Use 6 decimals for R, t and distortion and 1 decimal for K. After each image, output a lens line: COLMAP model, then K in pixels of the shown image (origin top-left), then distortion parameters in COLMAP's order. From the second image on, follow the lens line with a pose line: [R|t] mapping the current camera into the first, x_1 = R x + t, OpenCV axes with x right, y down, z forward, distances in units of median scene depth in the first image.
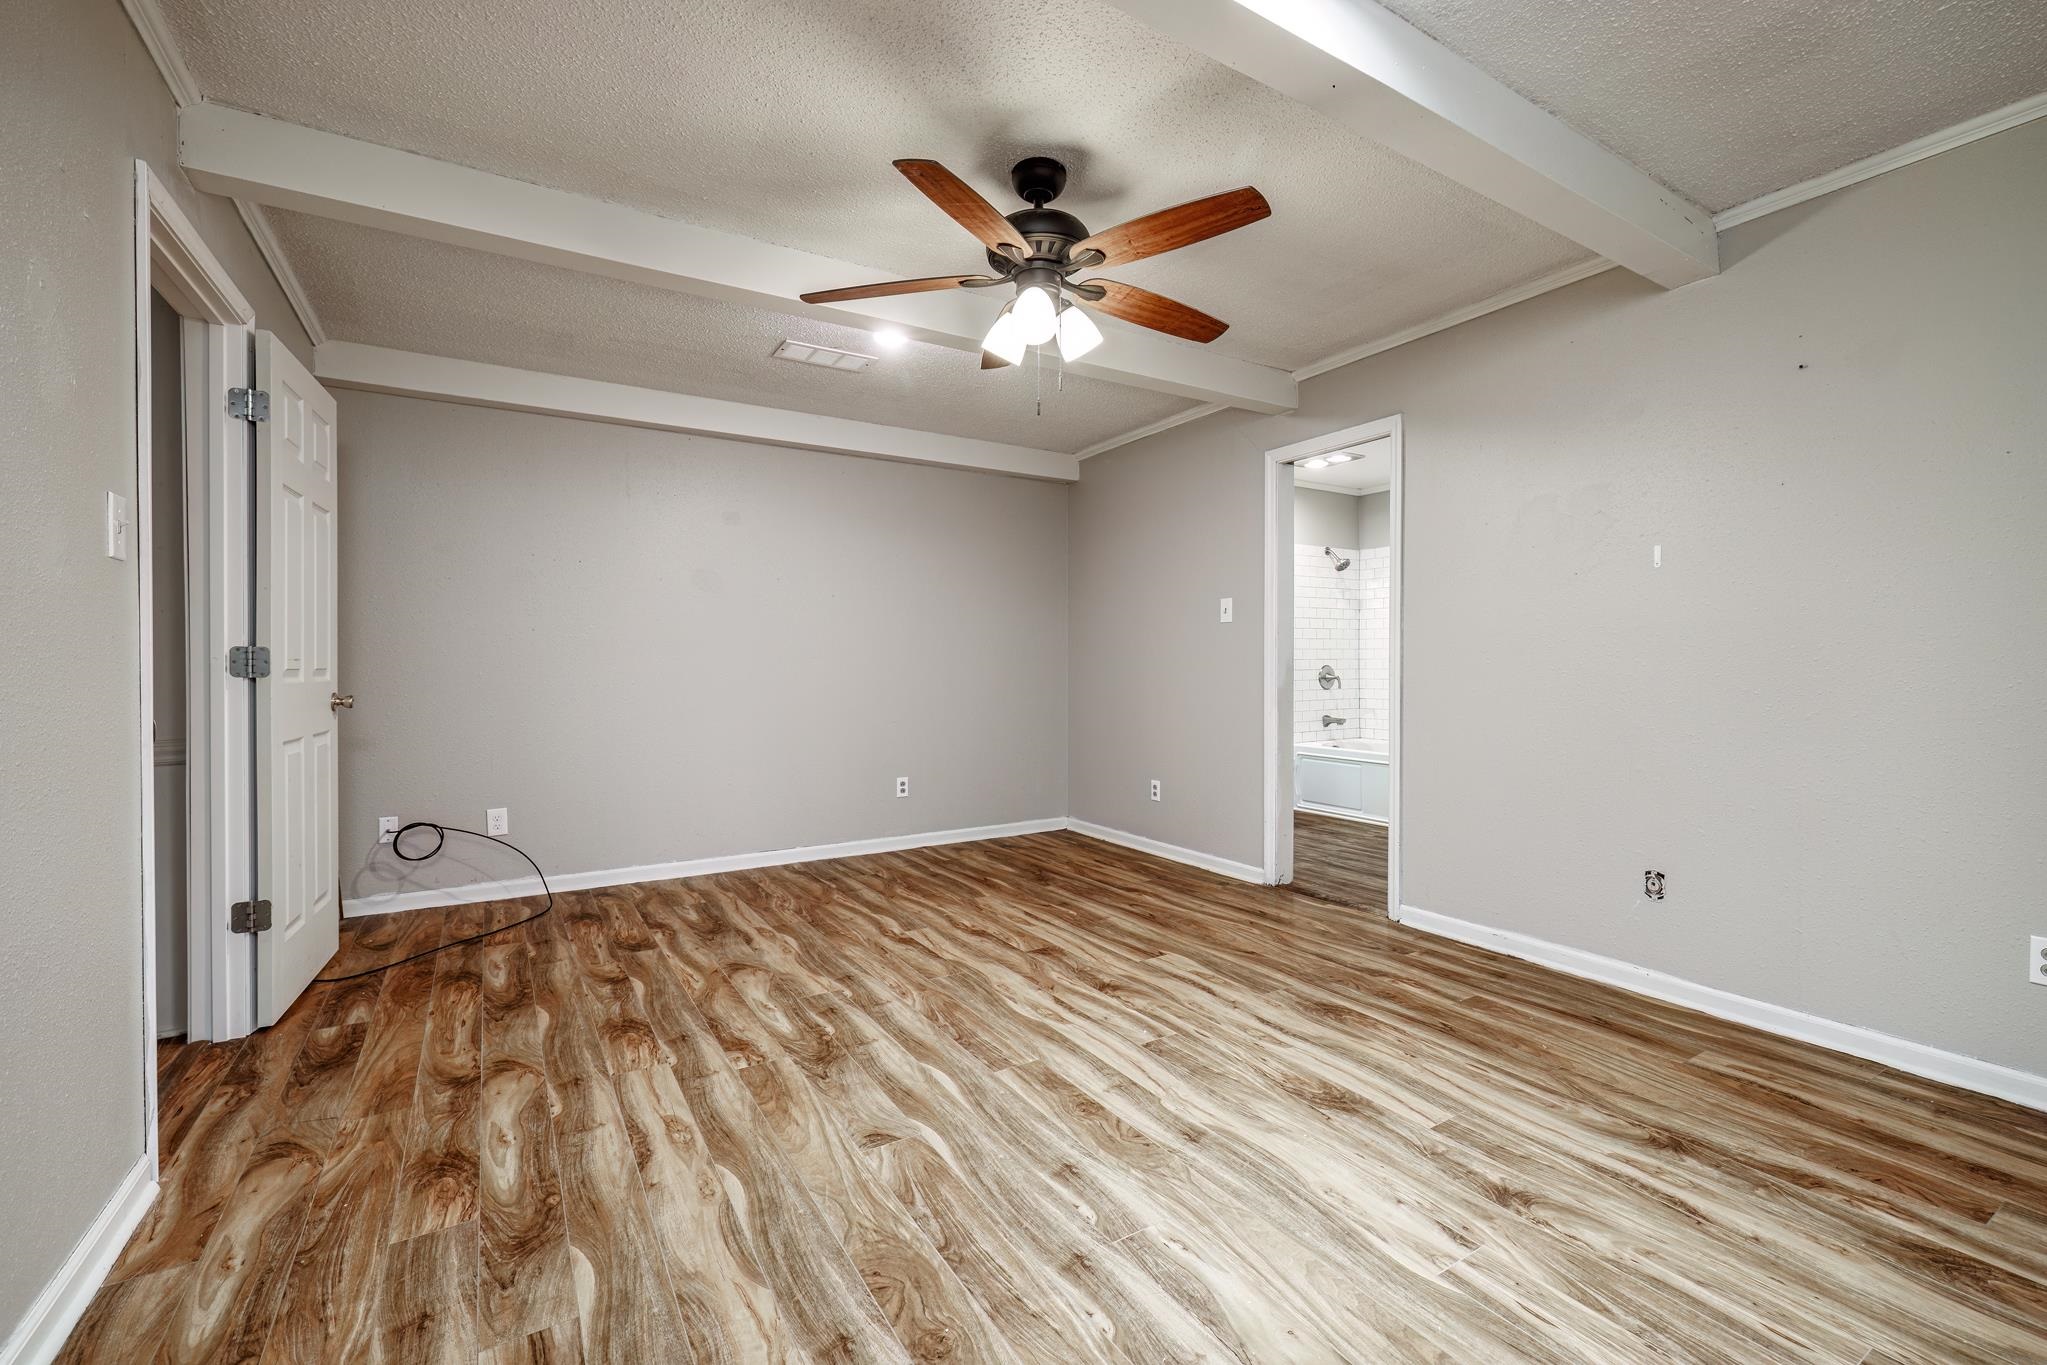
lens RADIAL K [[866.2, 0, 1022.9], [0, 866.2, 671.5], [0, 0, 1]] dist [-0.001627, 0.000089]
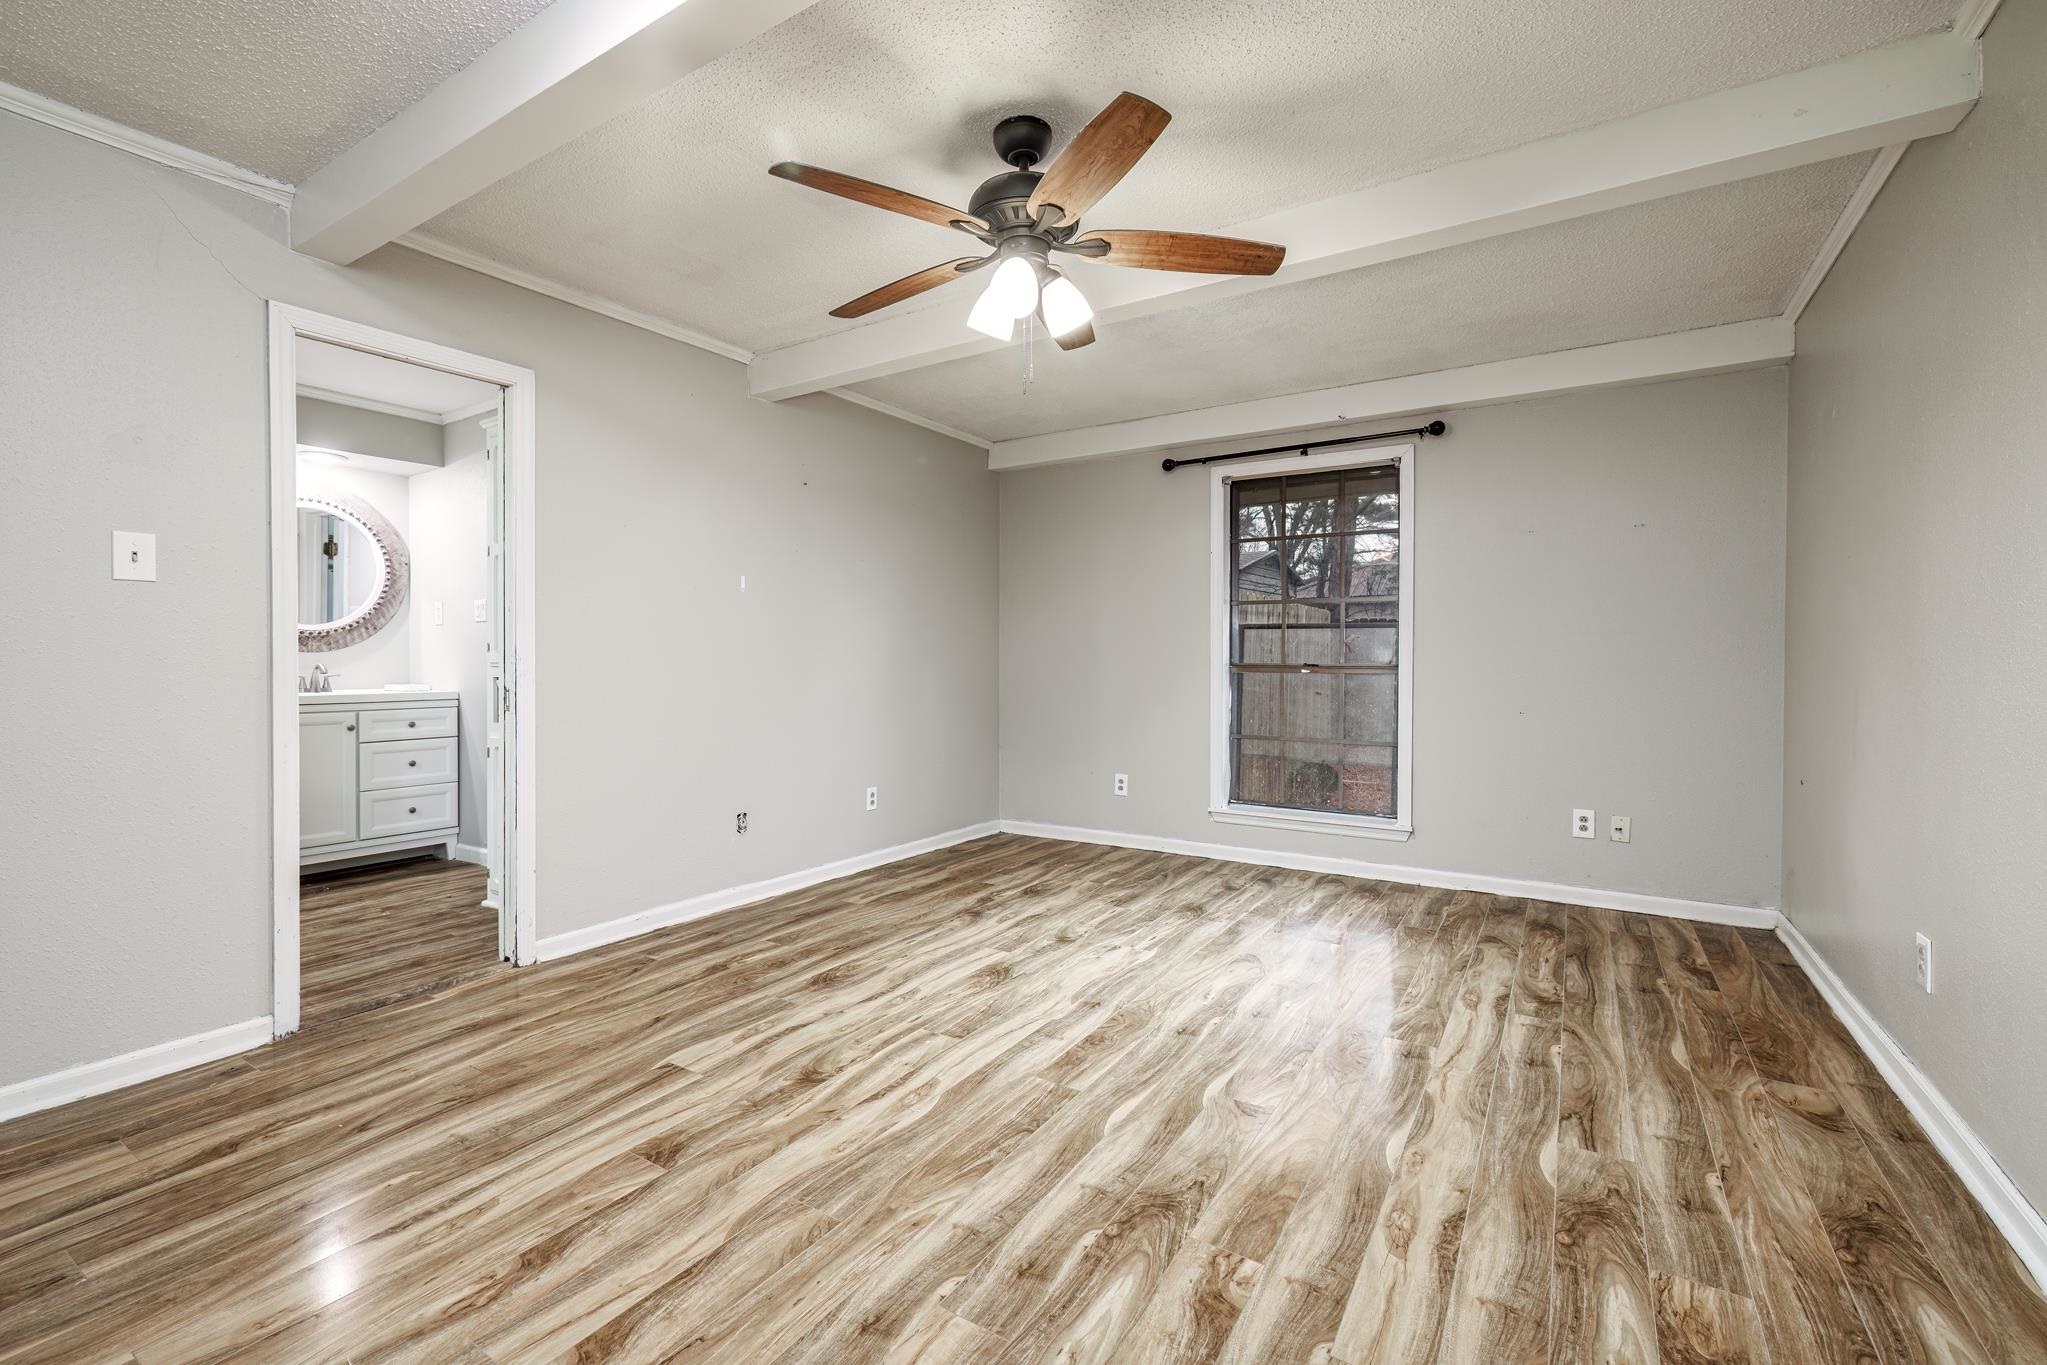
lens RADIAL K [[866.2, 0, 1022.9], [0, 866.2, 671.5], [0, 0, 1]] dist [-0.001627, 0.000089]
pose [[-0.433869, -0.008655, 0.900935, -0.767007], [0.010084, 0.999845, 0.014462, -0.009427], [-0.900920, 0.015359, -0.433714, 1.310977]]
